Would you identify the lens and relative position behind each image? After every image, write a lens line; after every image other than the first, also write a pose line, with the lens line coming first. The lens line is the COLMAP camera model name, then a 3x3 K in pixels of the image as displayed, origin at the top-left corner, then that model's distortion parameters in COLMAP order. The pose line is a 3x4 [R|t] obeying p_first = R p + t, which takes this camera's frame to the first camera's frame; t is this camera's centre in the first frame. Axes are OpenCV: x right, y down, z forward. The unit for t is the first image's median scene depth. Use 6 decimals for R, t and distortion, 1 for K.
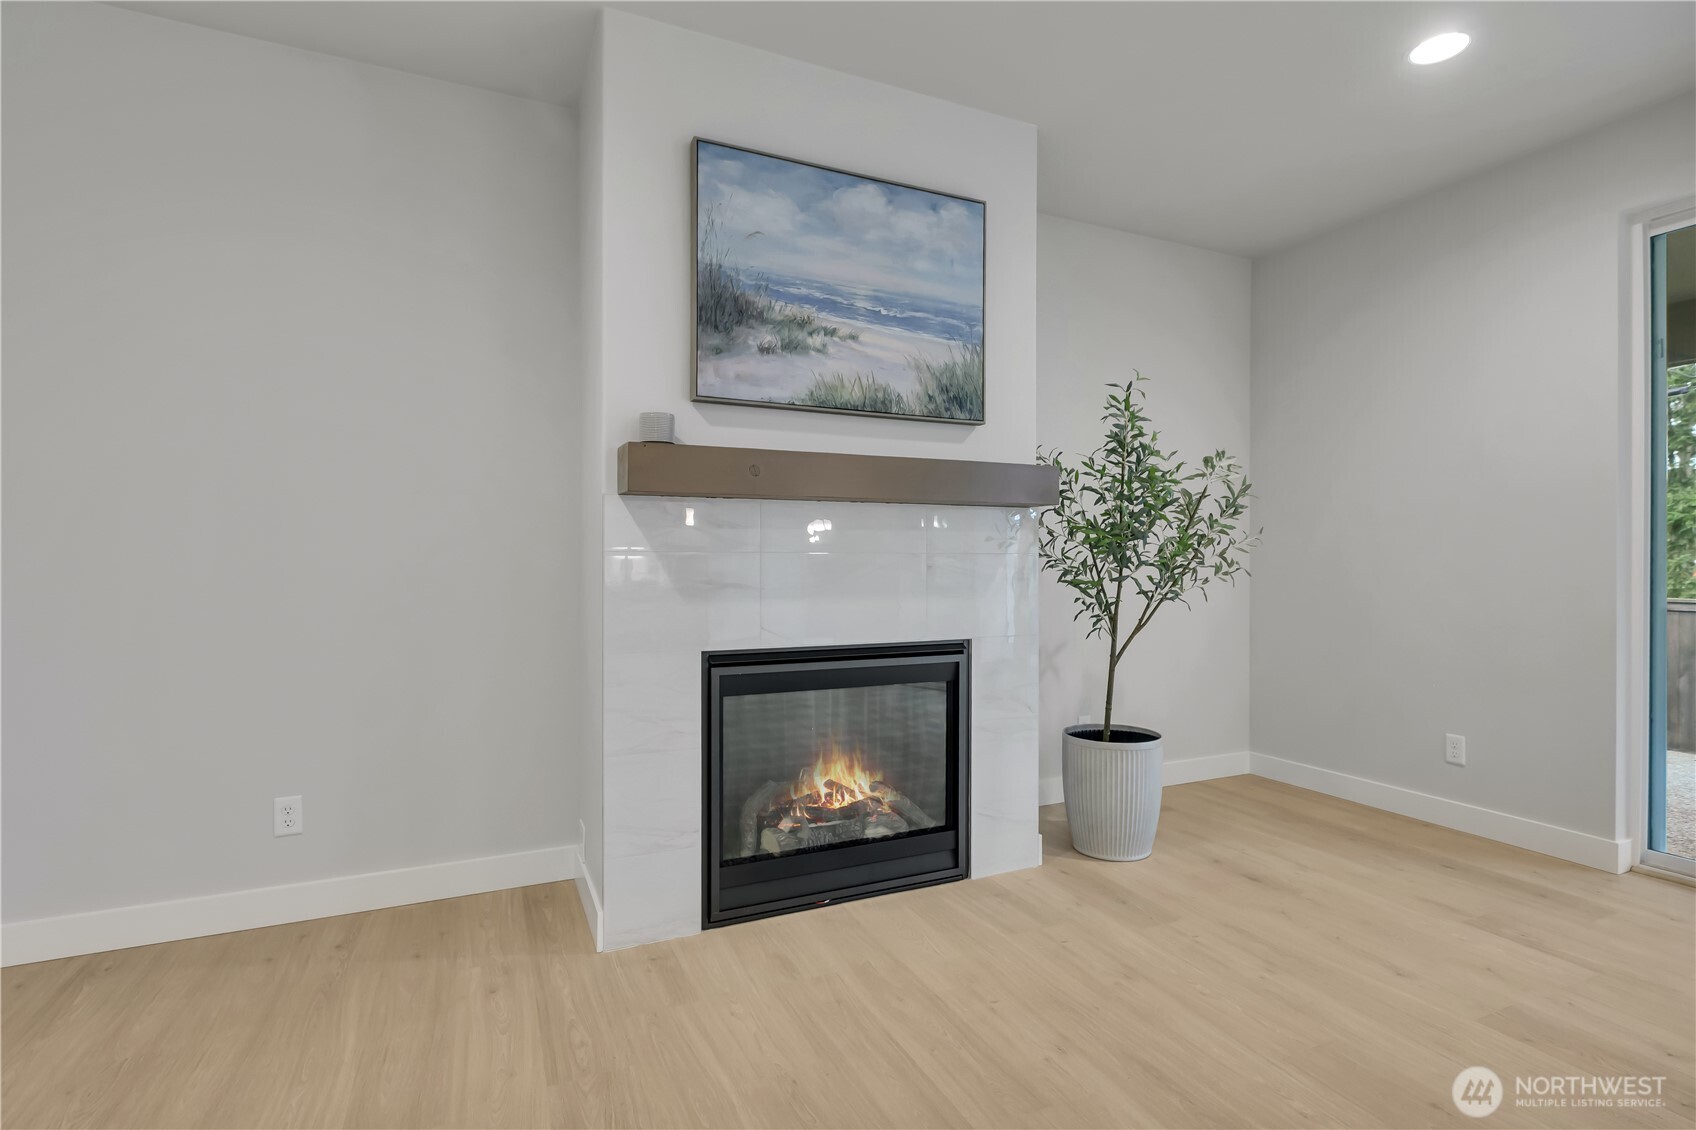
lens RADIAL K [[780.1, 0, 848.0], [0, 780.1, 565.0], [0, 0, 1]] dist [-0.000690, -0.000088]
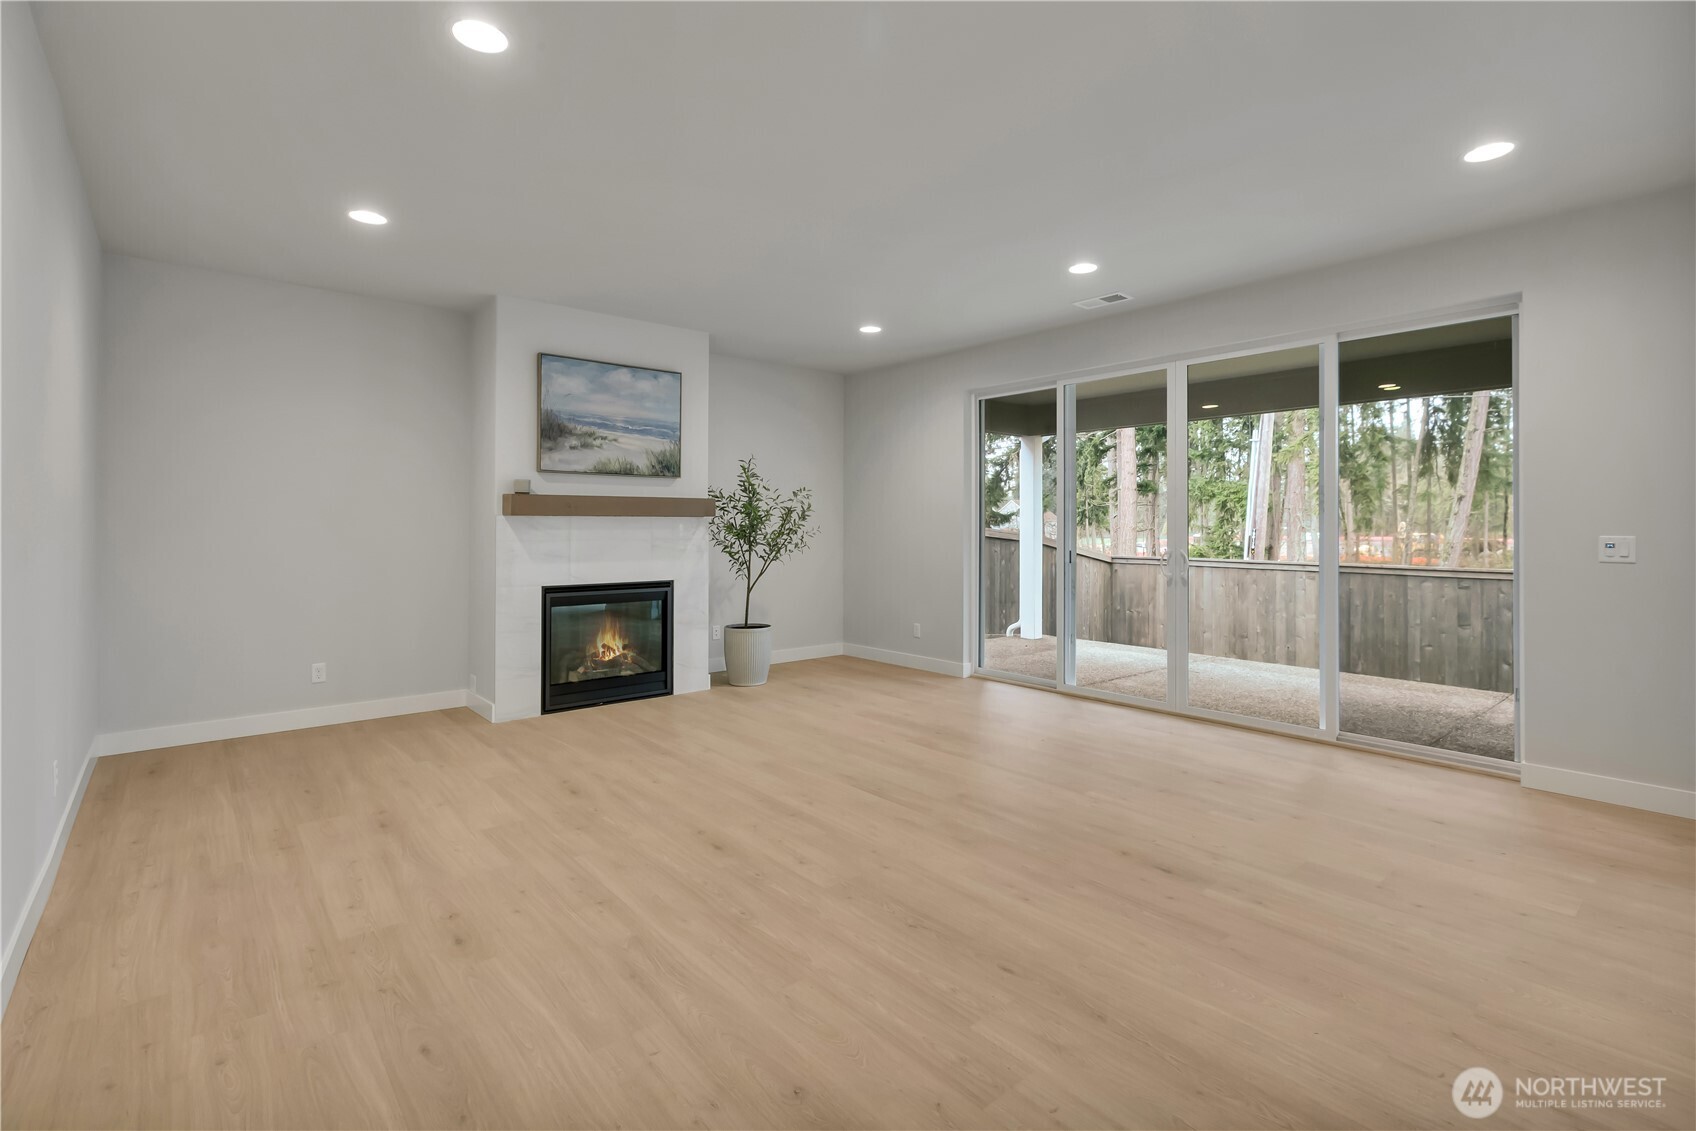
lens RADIAL K [[773.3, 0, 851.2], [0, 773.3, 525.9], [0, 0, 1]] dist [-0.000963, -0.000042]
pose [[0.957139, 0.003160, 0.289612, 0.012035], [-0.002910, 0.999995, -0.001291, -0.051462], [-0.289614, 0.000393, 0.957143, -1.170425]]
